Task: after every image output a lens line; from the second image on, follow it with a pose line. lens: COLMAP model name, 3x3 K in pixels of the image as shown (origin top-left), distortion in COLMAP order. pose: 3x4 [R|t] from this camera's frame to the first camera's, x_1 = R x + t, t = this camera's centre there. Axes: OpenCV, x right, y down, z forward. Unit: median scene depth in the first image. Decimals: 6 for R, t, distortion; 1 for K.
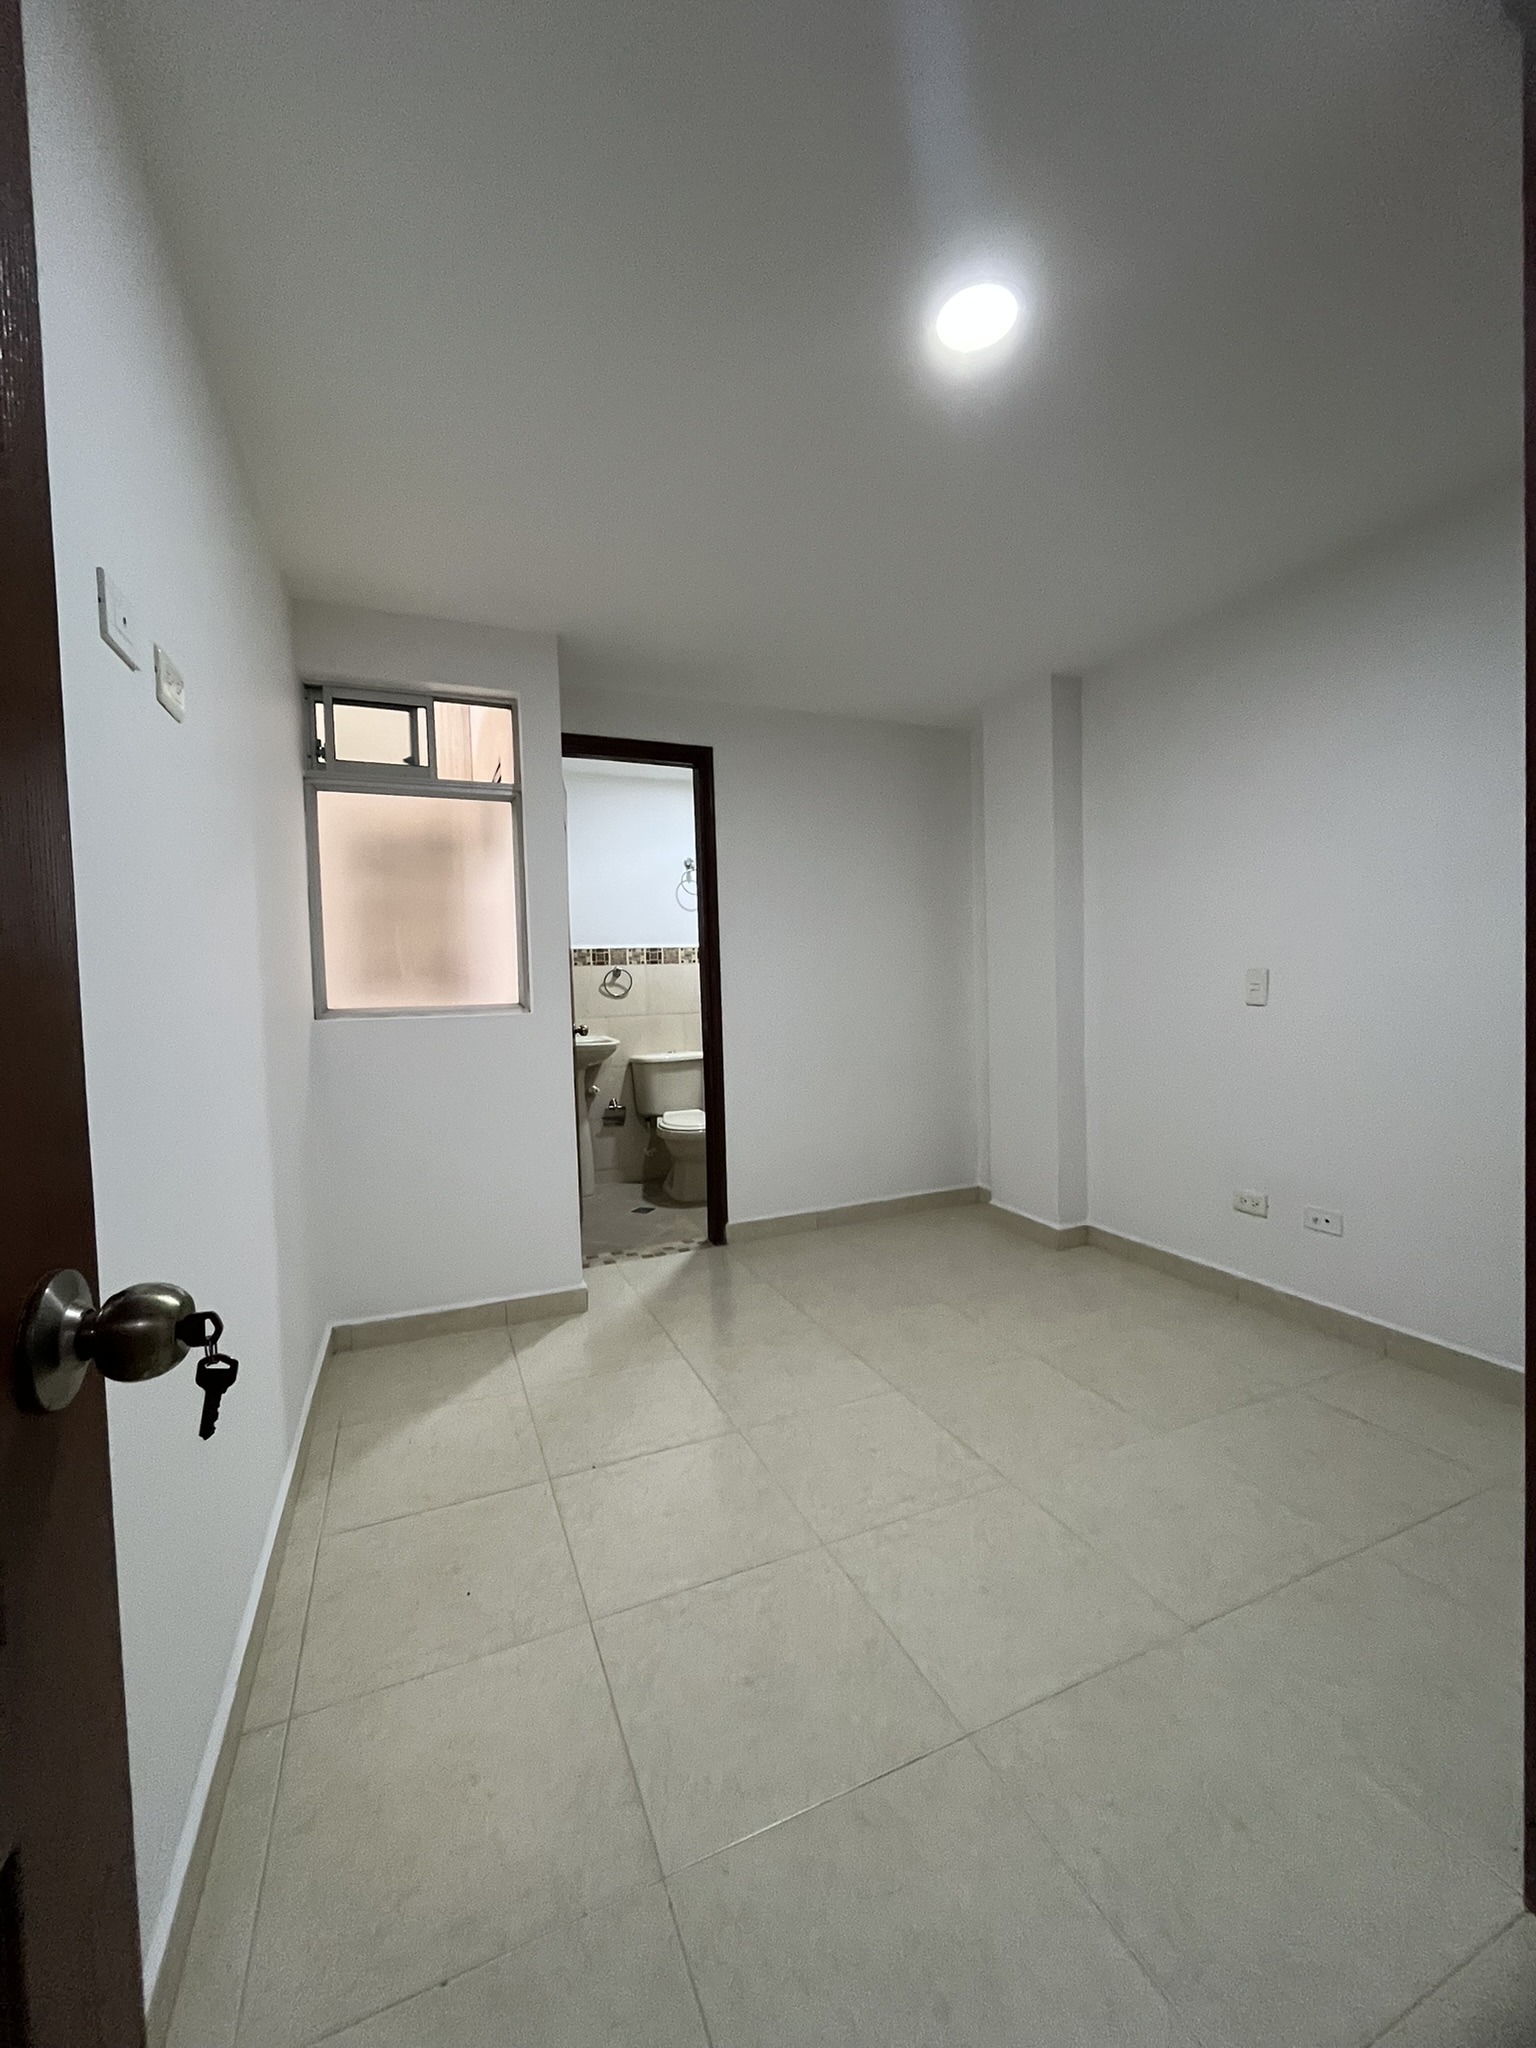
lens RADIAL K [[830.4, 0, 768.0], [0, 830.4, 1024.0], [0, 0, 1]] dist [-0.000056, 0.000282]
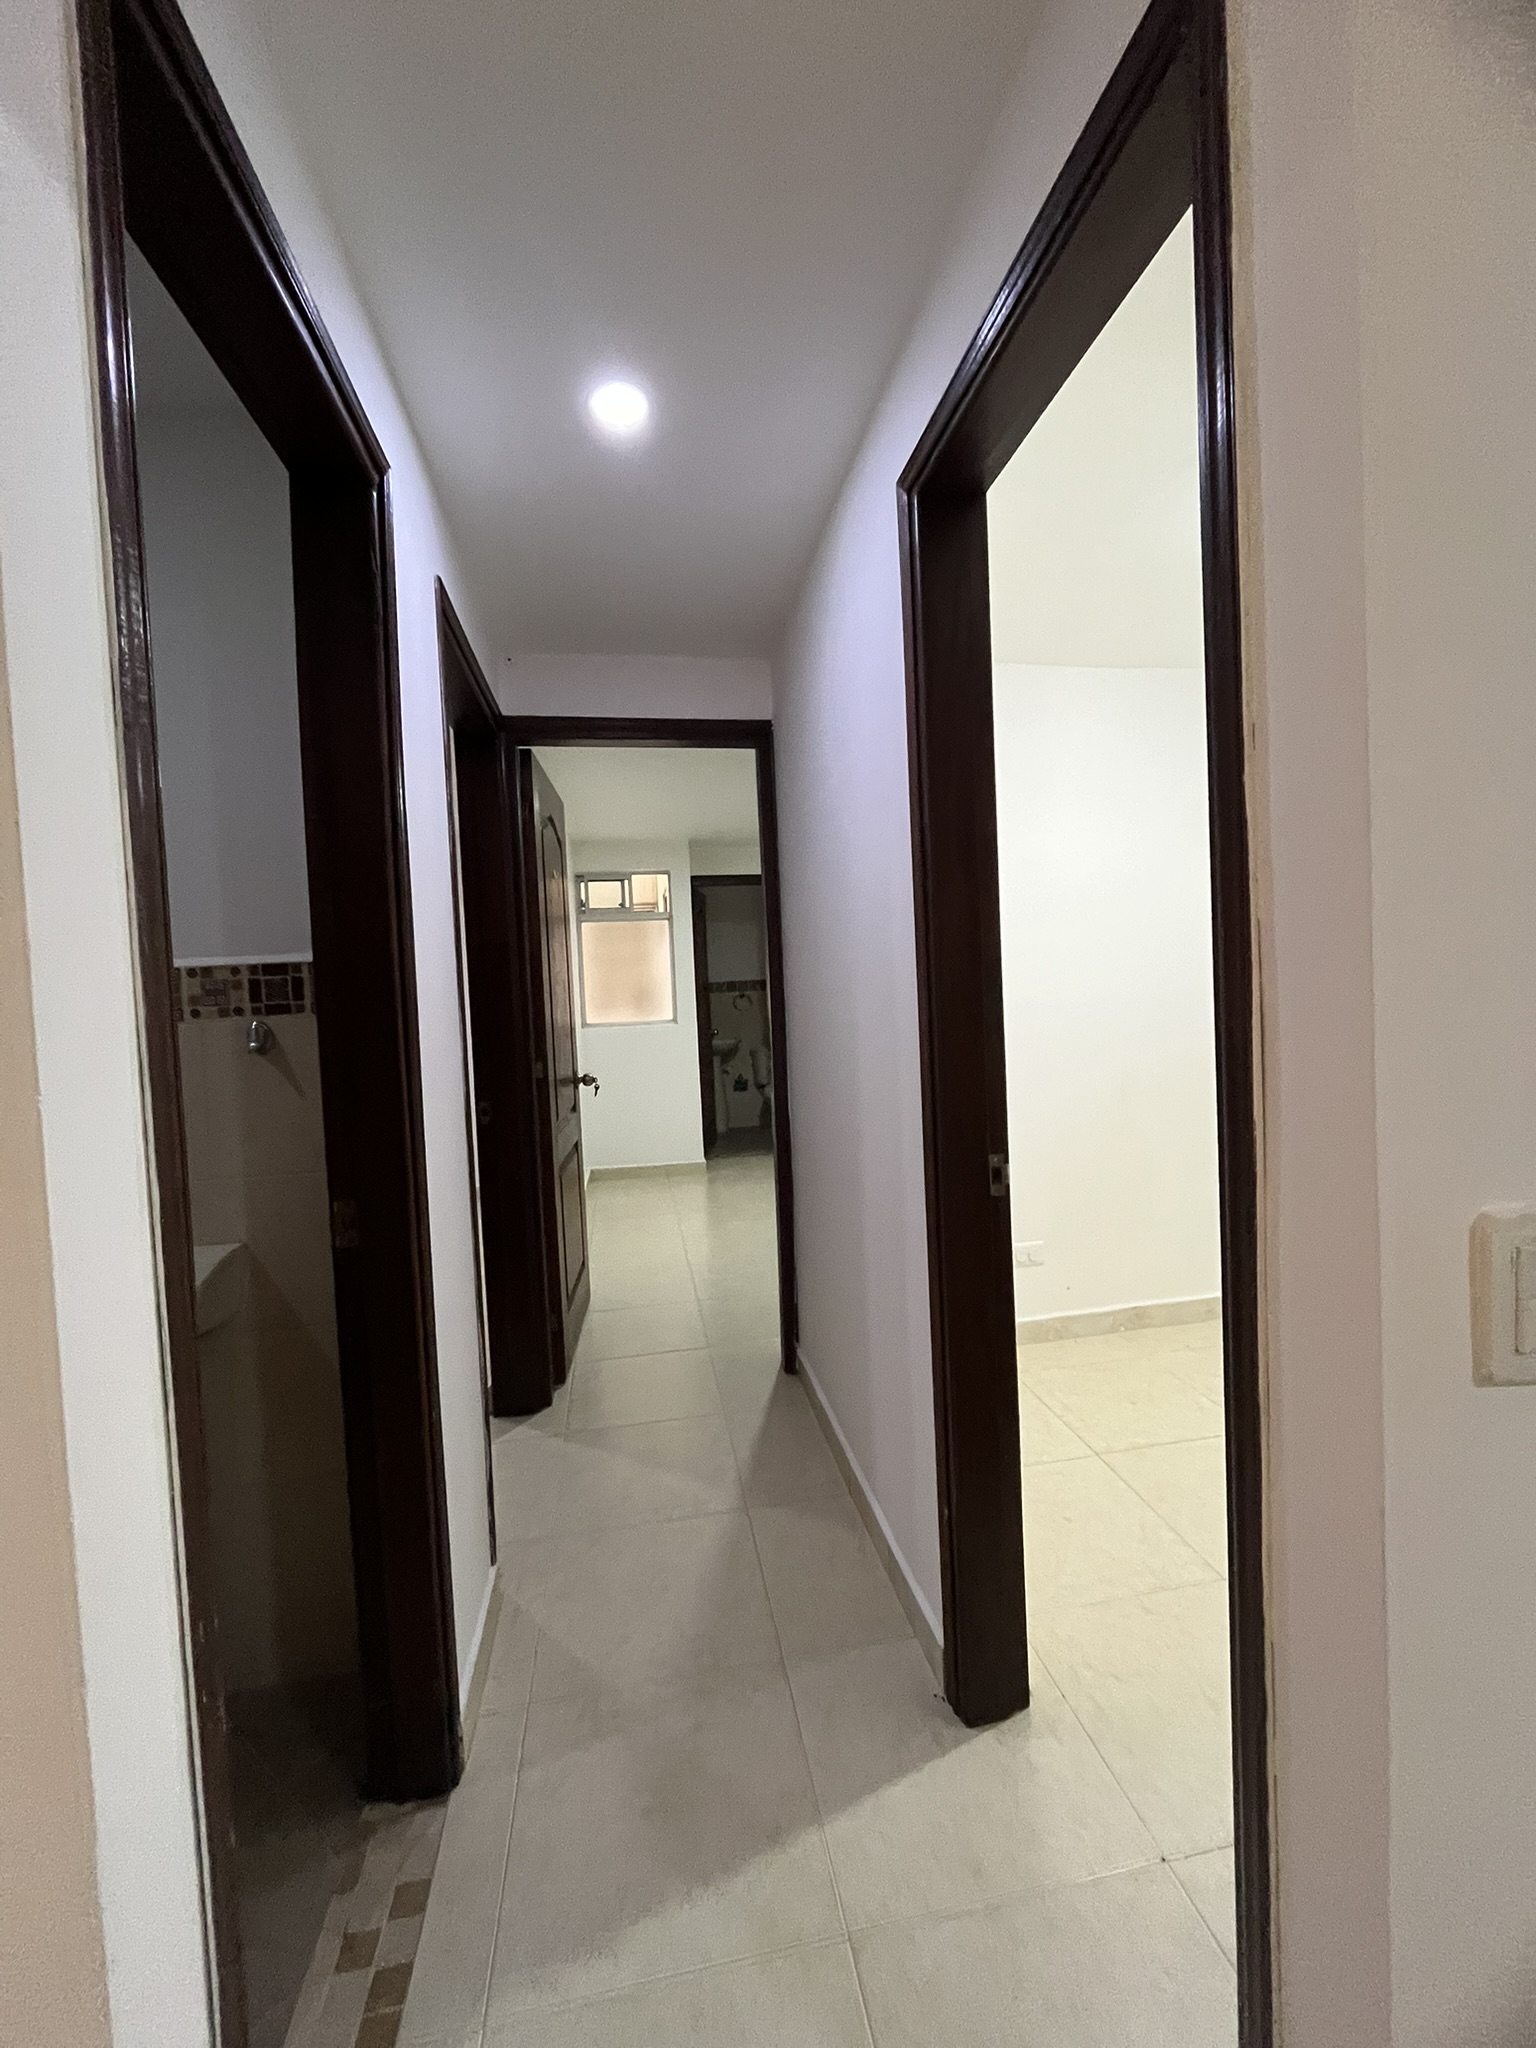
lens RADIAL K [[812.1, 0, 765.7], [0, 812.1, 1033.0], [0, 0, 1]] dist [-0.000223, 0.000051]
pose [[0.972957, -0.007538, -0.230863, 0.231701], [0.010757, 0.999862, 0.012689, -0.008616], [0.230736, -0.014830, 0.972903, -0.538263]]
